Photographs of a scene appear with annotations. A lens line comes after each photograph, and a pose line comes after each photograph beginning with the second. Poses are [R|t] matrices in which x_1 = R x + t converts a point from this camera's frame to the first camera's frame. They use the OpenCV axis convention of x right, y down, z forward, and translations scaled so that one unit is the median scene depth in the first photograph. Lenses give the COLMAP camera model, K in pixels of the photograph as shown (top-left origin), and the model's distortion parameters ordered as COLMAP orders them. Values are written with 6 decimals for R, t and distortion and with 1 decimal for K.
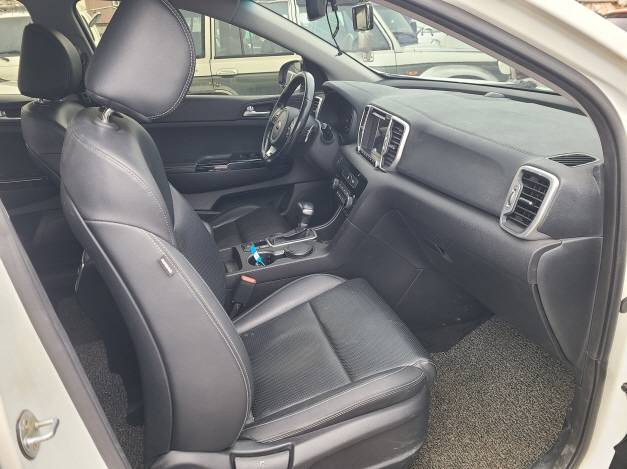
lens RADIAL K [[471.3, 0, 309.8], [0, 471.3, 232.7], [0, 0, 1]] dist [0.048963, -0.031175]
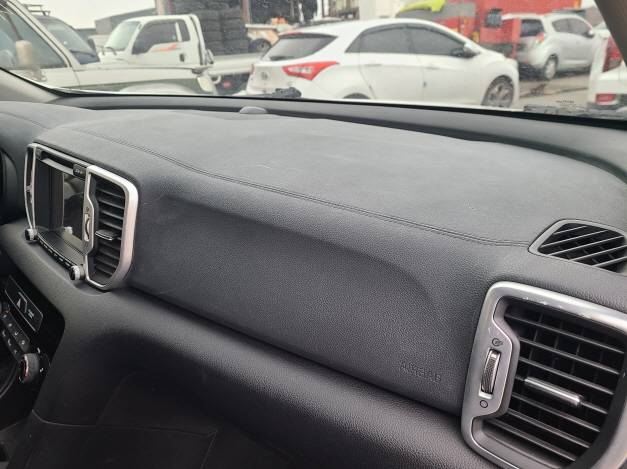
lens RADIAL K [[471.3, 0, 311.7], [0, 471.3, 238.2], [0, 0, 1]] dist [0.048963, -0.031175]
pose [[0.823455, -0.207260, 0.528171, 0.087793], [0.223997, 0.974031, 0.032993, -0.135535], [-0.521294, 0.091141, 0.848497, 0.469459]]
